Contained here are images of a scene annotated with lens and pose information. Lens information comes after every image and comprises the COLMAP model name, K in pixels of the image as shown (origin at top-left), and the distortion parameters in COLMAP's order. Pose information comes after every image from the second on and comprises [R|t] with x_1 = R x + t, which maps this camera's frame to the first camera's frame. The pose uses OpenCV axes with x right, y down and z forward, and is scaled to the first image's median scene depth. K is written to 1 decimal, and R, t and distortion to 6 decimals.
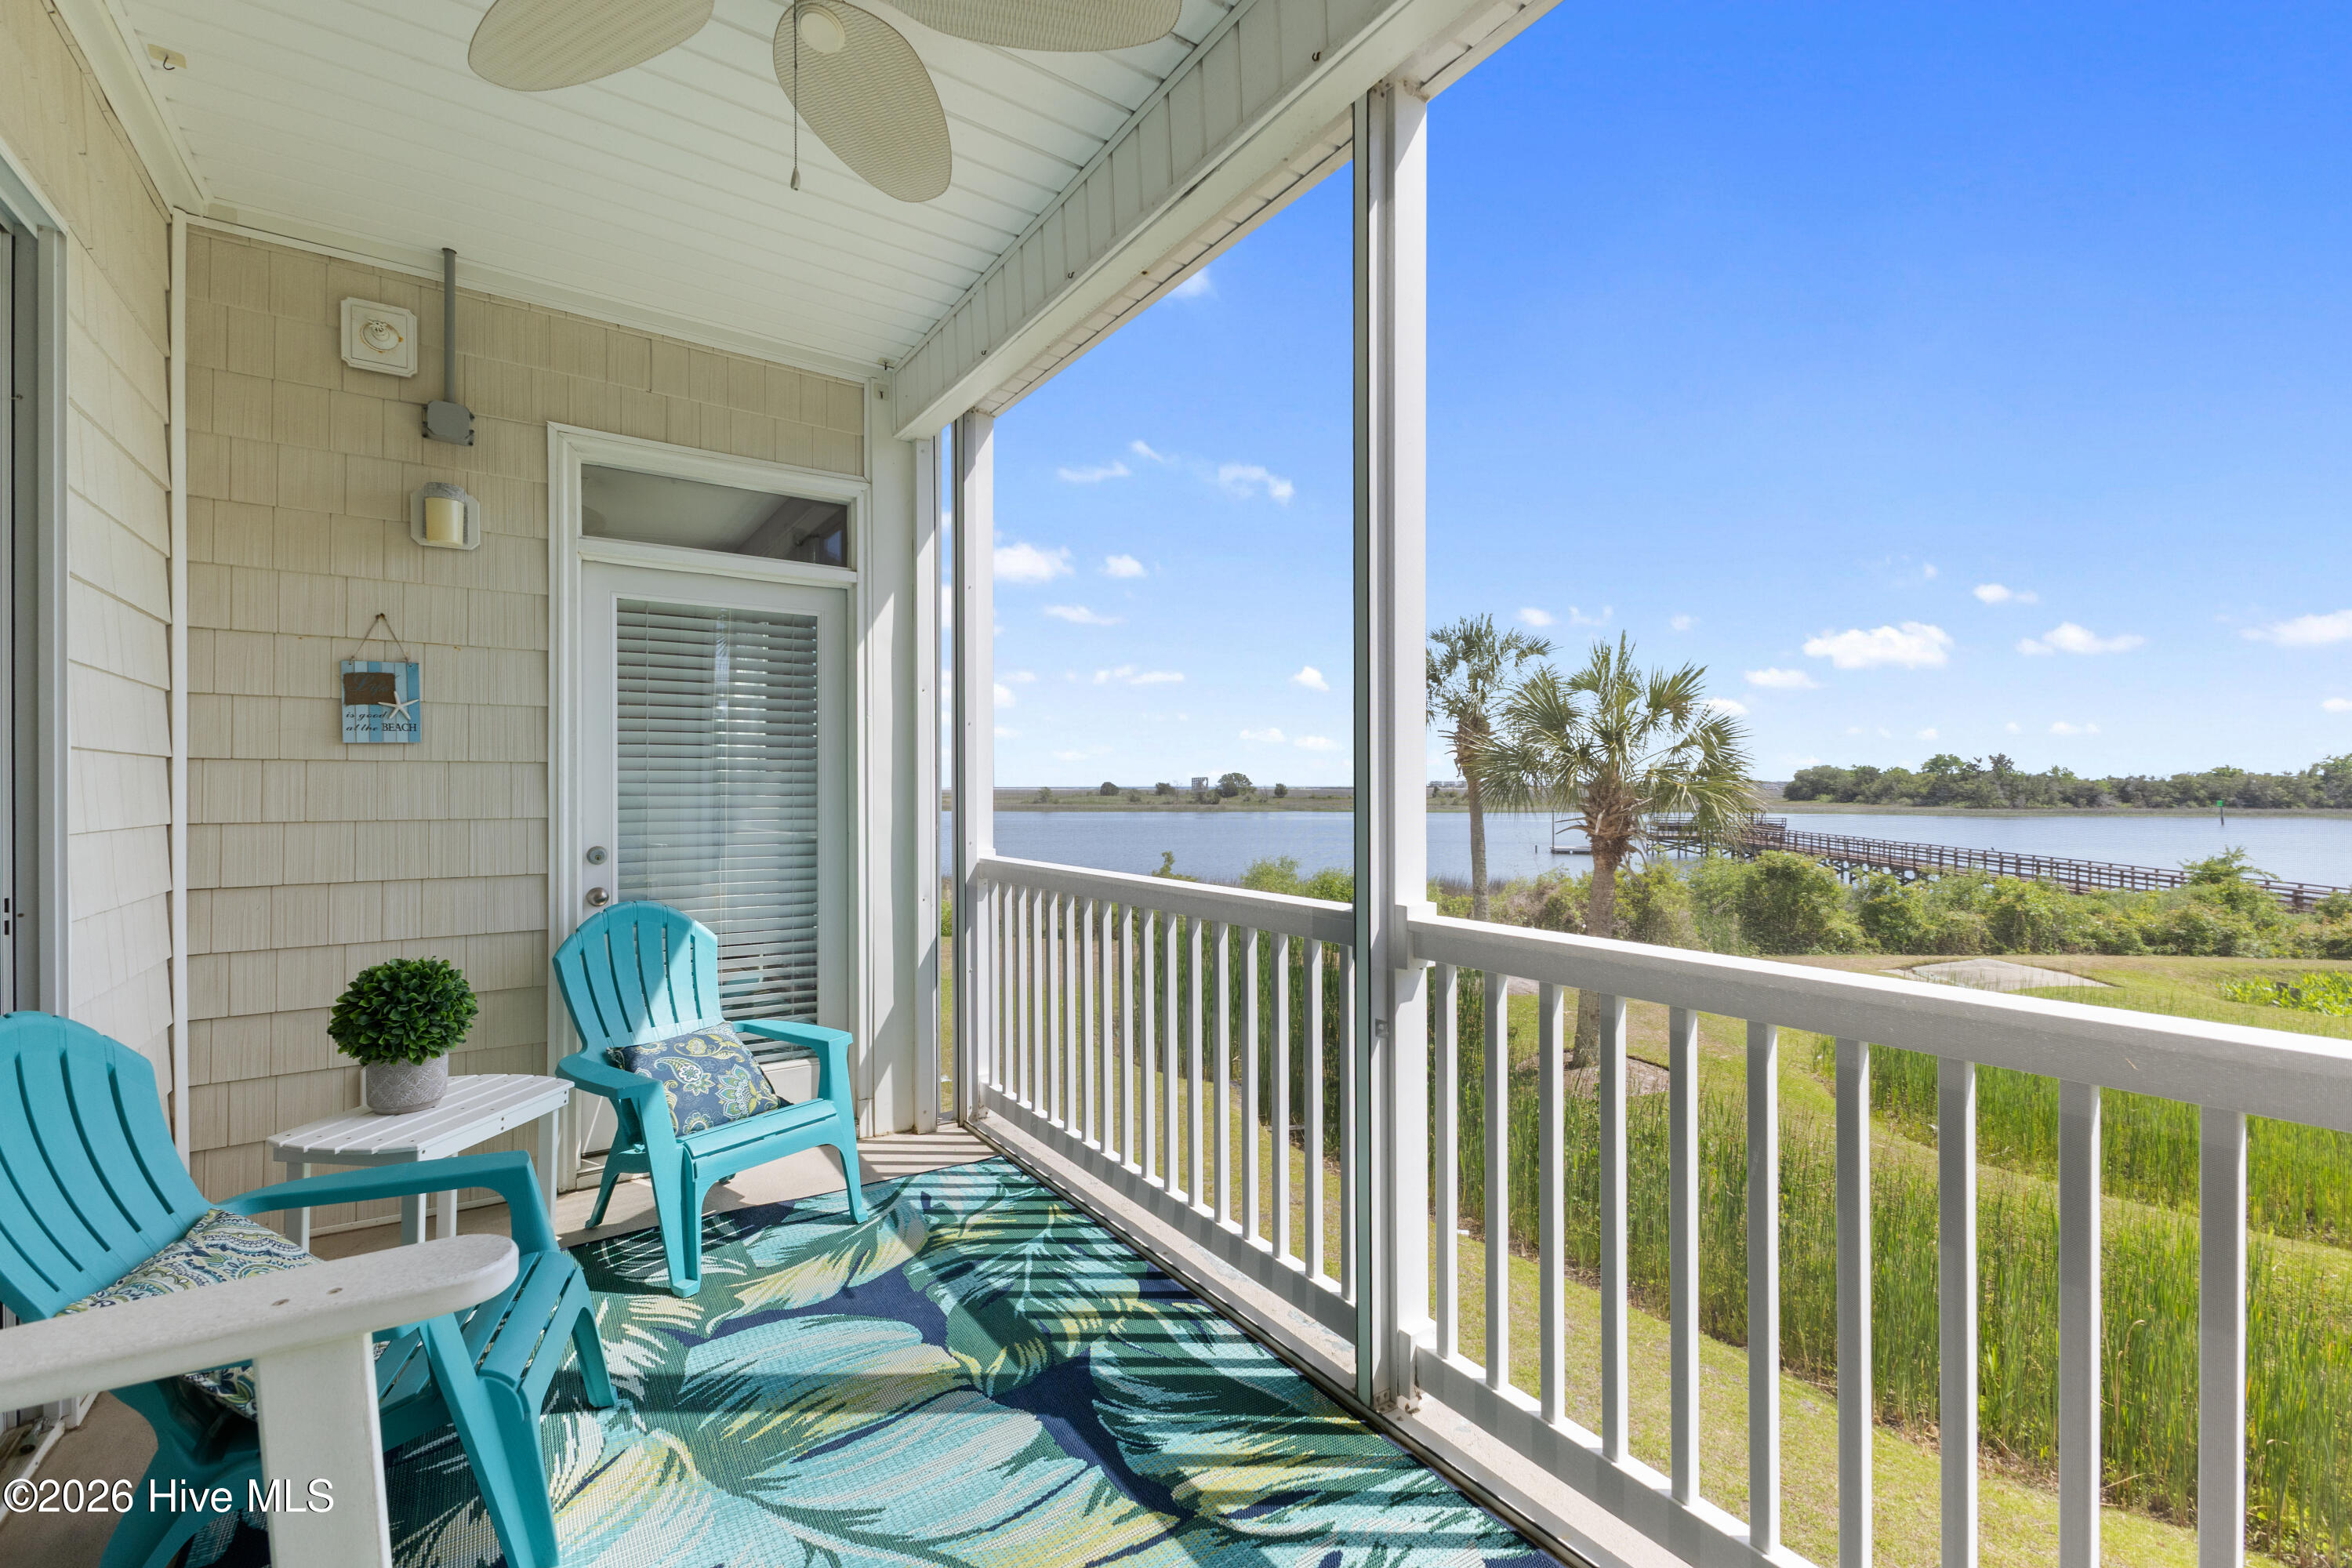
lens RADIAL K [[1012.2, 0, 1171.6], [0, 1012.2, 787.6], [0, 0, 1]] dist [0.013289, -0.004074]
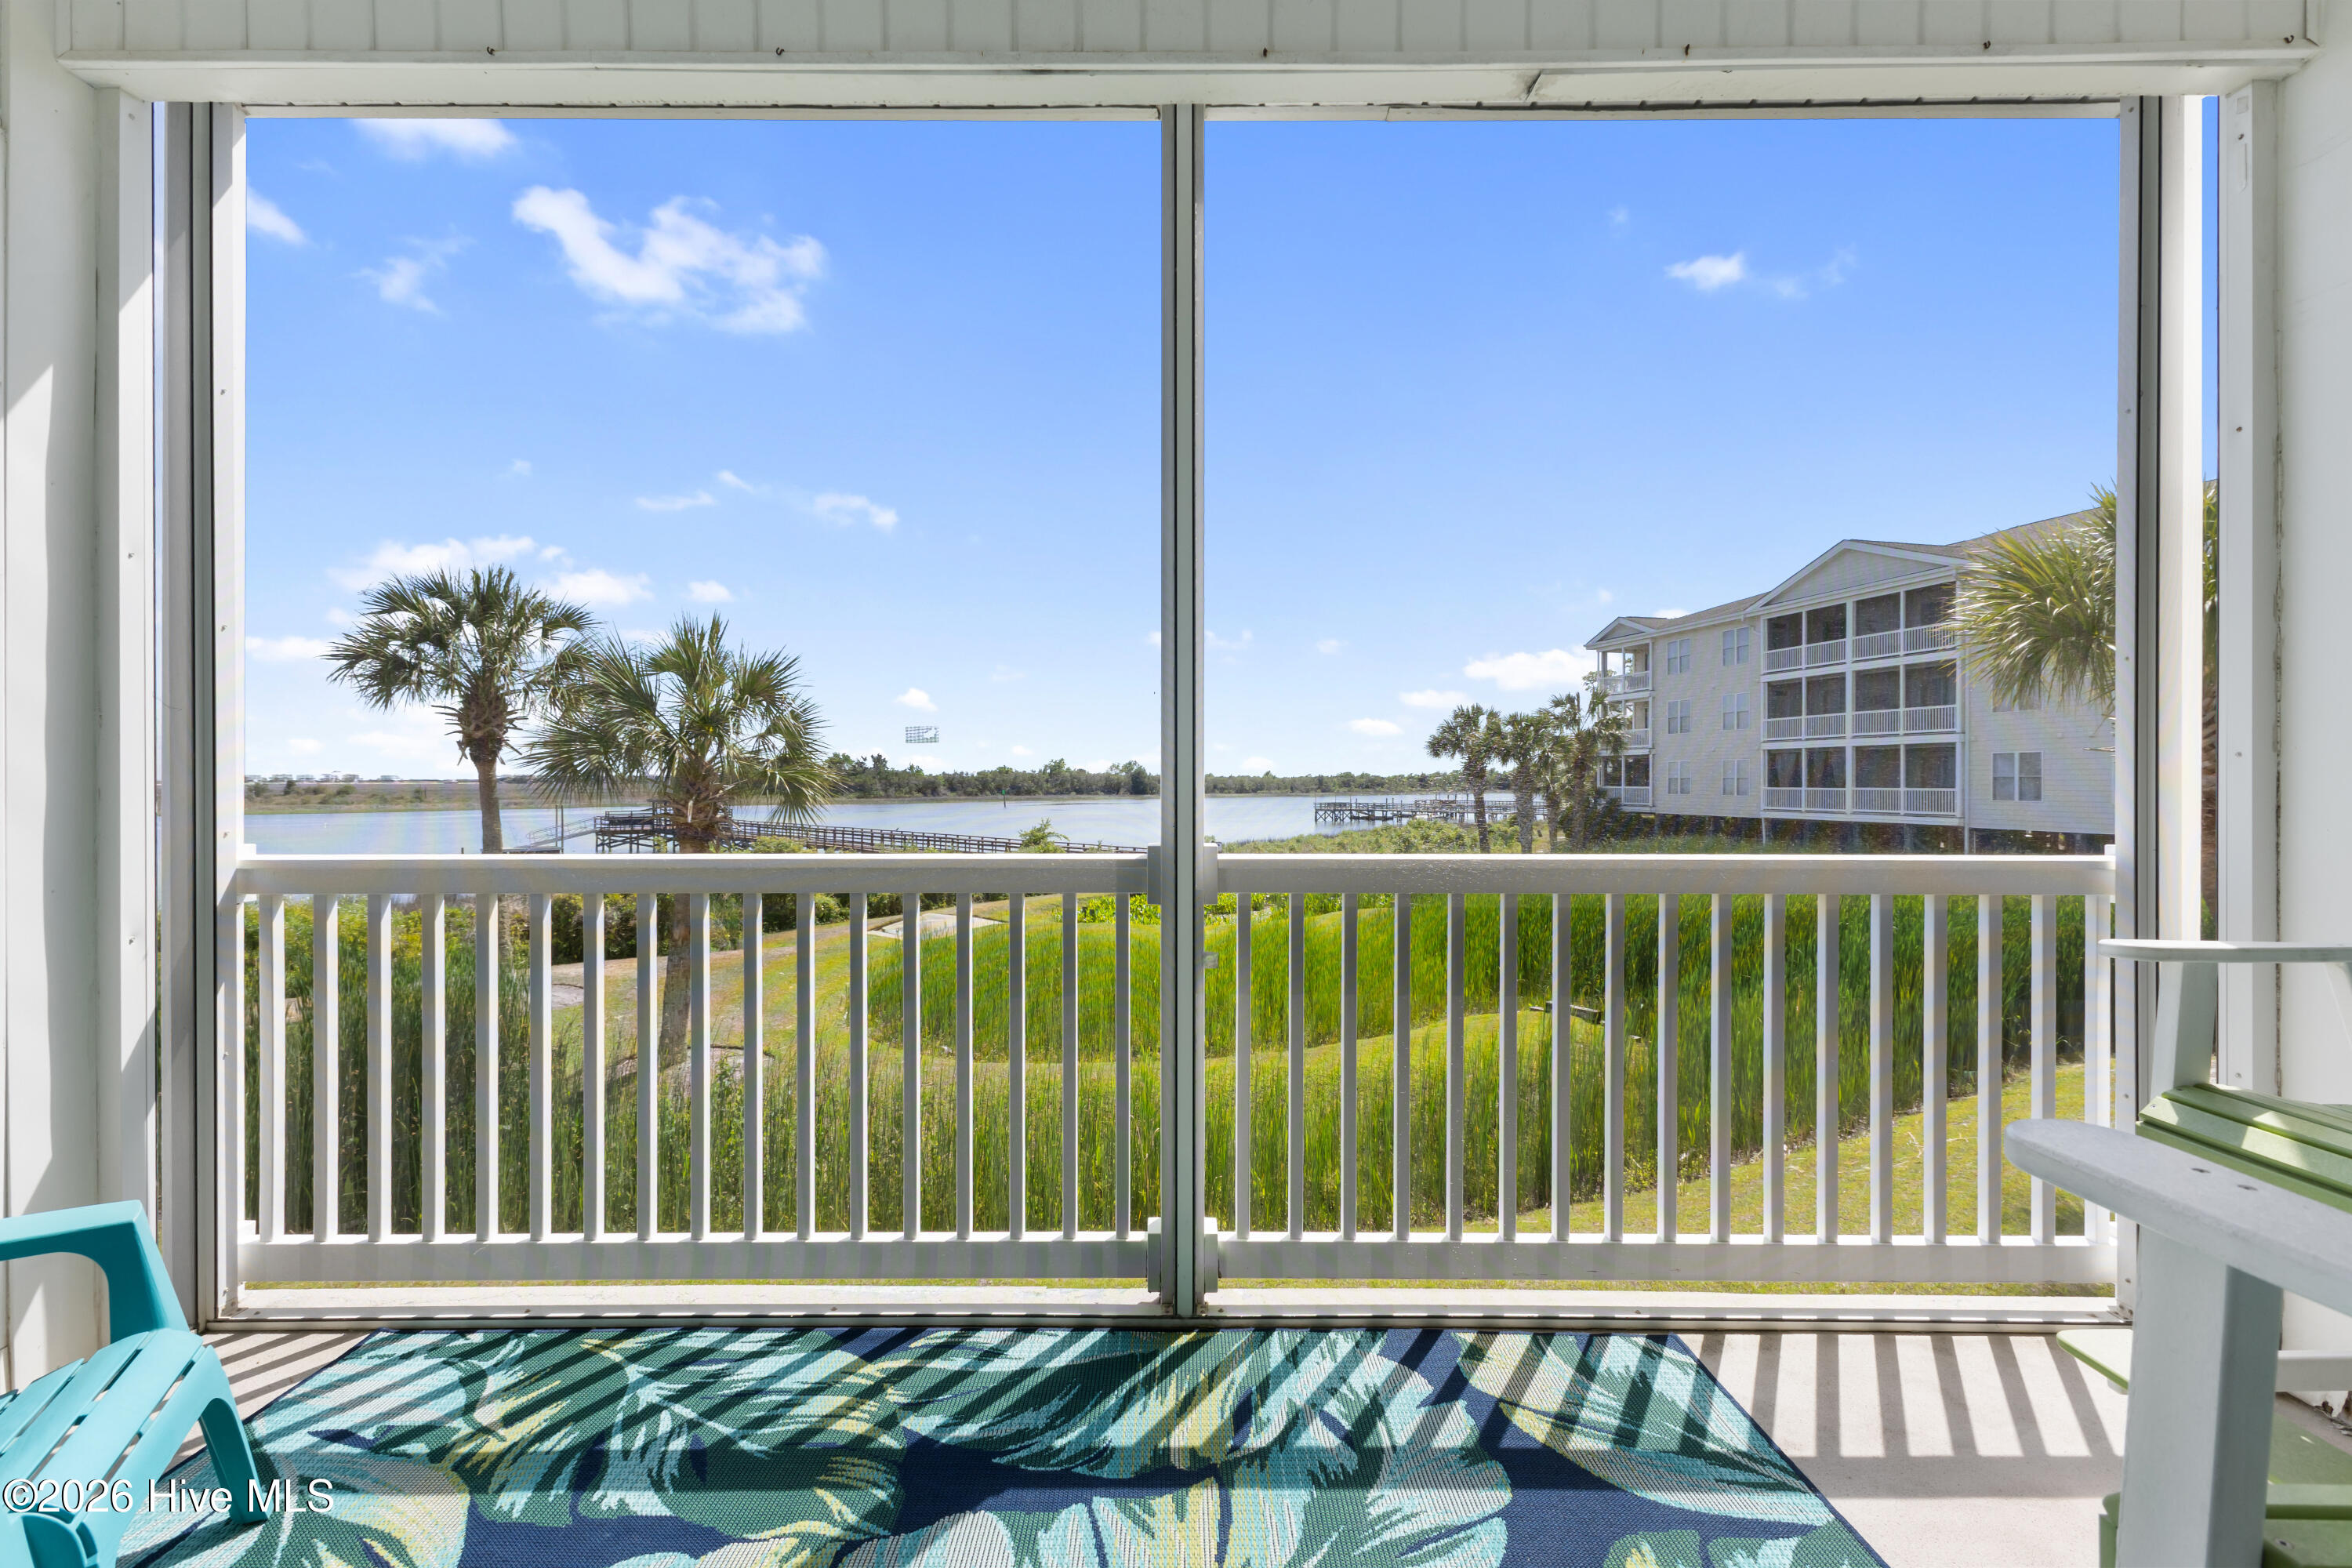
lens RADIAL K [[1012.2, 0, 1186.7], [0, 1012.2, 770.5], [0, 0, 1]] dist [0.013289, -0.004074]
pose [[0.554778, 0.008524, 0.831955, -0.529133], [0.000555, 0.999944, -0.010615, 0.034932], [-0.831998, 0.006351, 0.554742, 0.308561]]
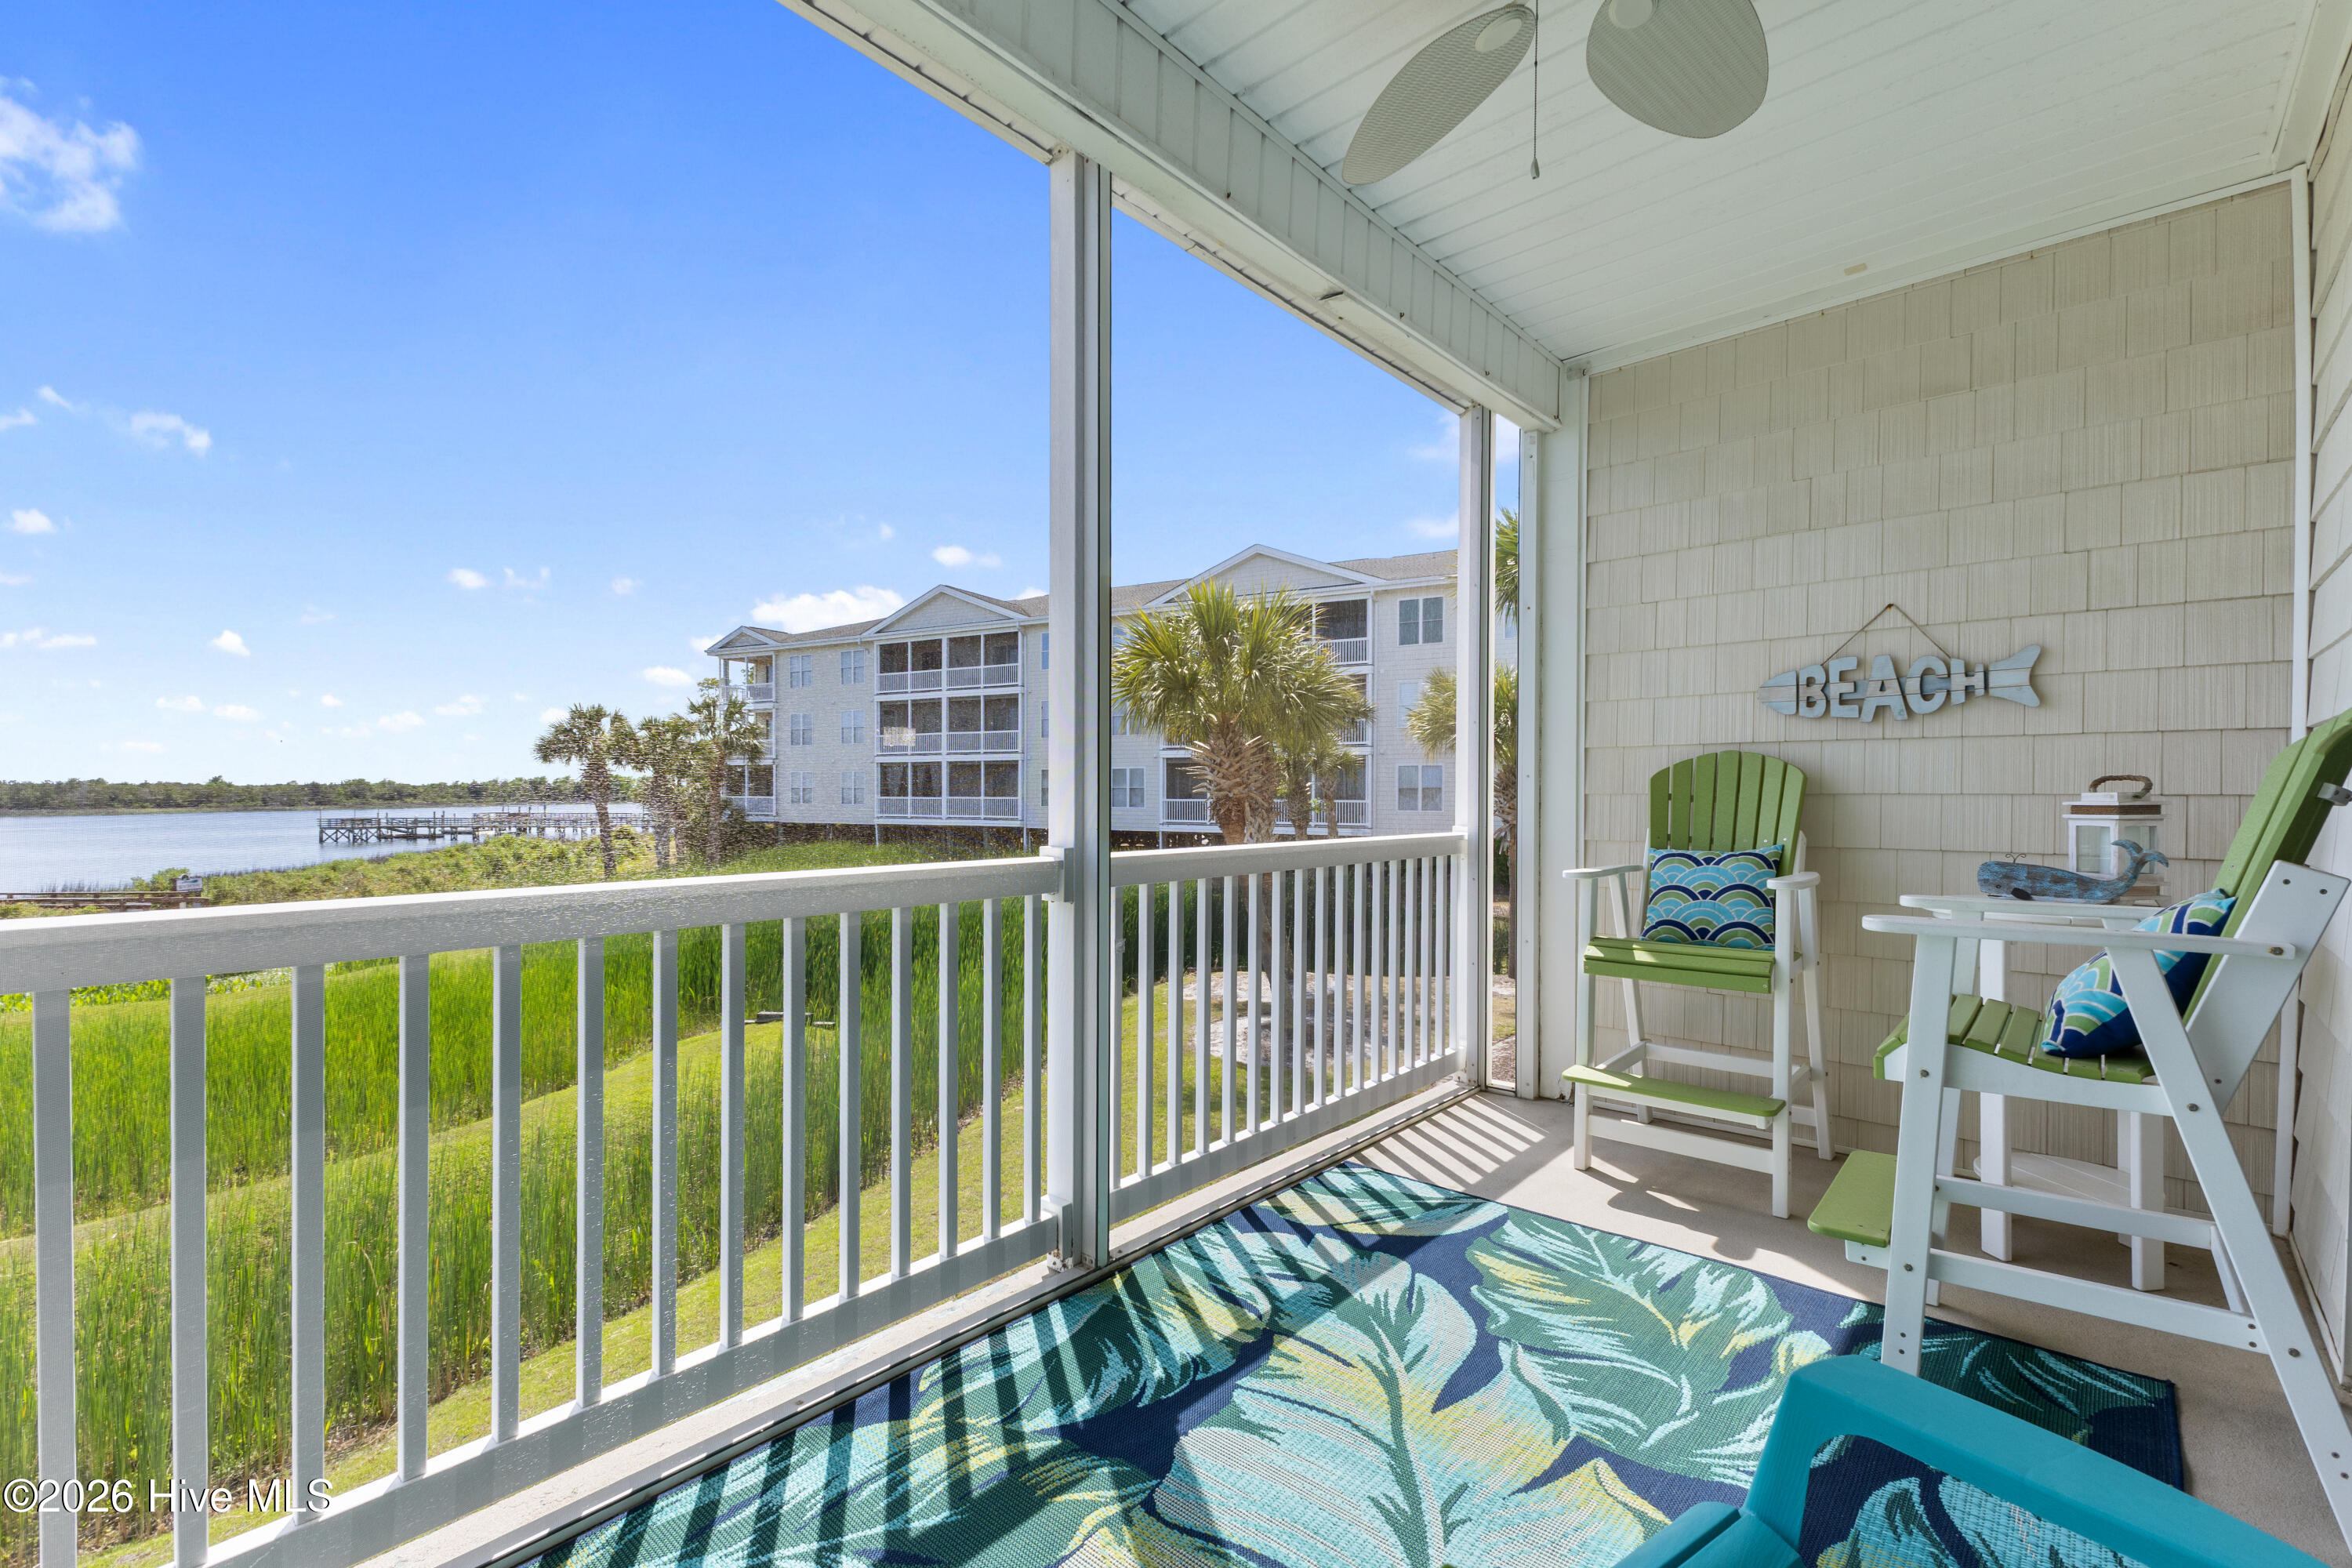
lens RADIAL K [[1012.2, 0, 1196.2], [0, 1012.2, 790.7], [0, 0, 1]] dist [0.013289, -0.004074]
pose [[-0.258766, 0.000232, 0.965940, -0.749194], [-0.000519, 1.000000, -0.000379, 0.037004], [-0.965940, -0.000600, -0.258766, 0.911976]]
